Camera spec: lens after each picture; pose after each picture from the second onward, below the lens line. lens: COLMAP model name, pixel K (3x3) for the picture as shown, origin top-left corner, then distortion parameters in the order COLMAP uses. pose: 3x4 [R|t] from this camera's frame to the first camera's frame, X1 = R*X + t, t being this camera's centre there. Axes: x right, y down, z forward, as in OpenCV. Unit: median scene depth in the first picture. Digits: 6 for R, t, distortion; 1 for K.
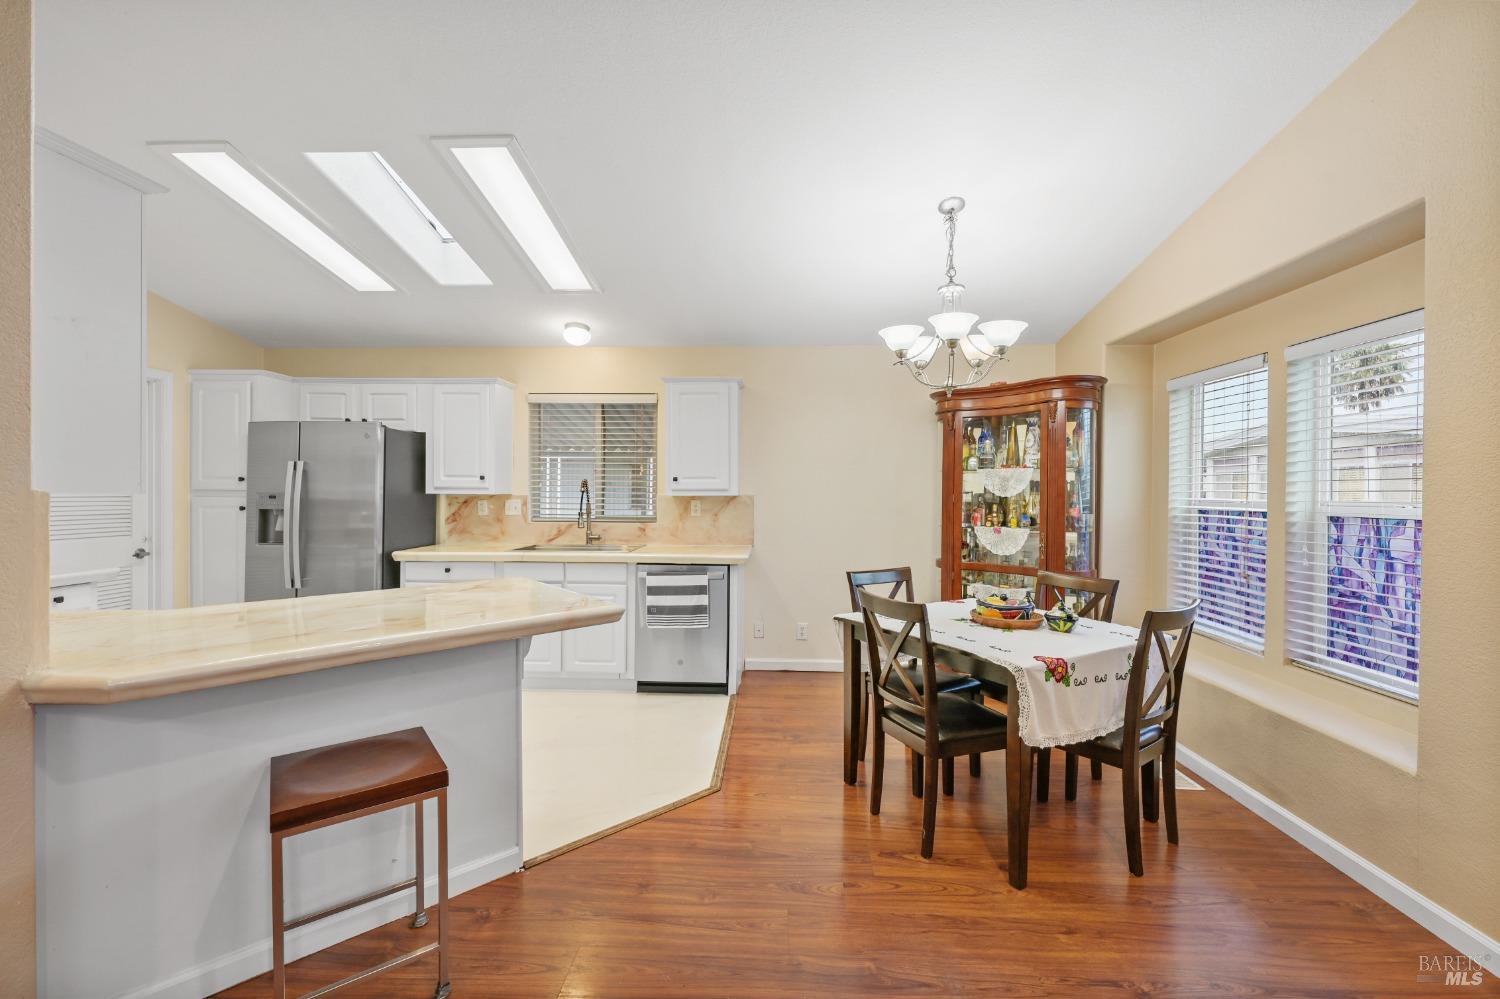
lens RADIAL K [[619.6, 0, 750.0], [0, 619.6, 499.5], [0, 0, 1]] dist [0.002258, 0.000187]
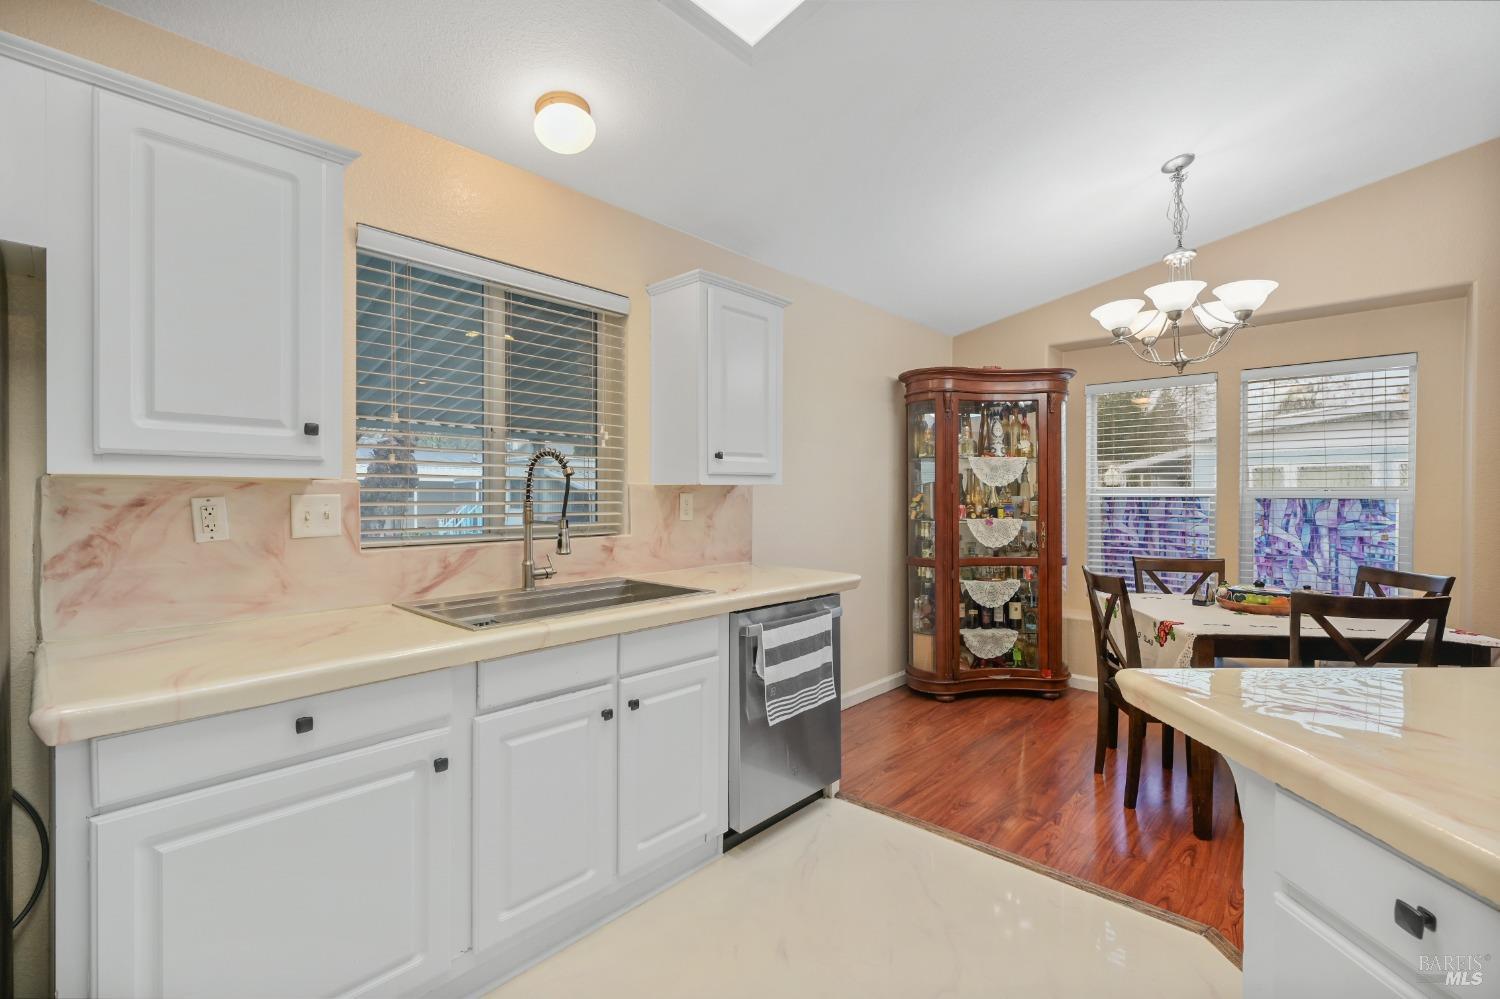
lens RADIAL K [[651.9, 0, 750.0], [0, 651.9, 499.5], [0, 0, 1]] dist [0.000613, 0.000259]
pose [[0.642220, -0.015608, 0.766362, -0.620979], [0.011016, 0.999877, 0.011132, 0.001496], [-0.766441, 0.001293, 0.642313, 0.653915]]
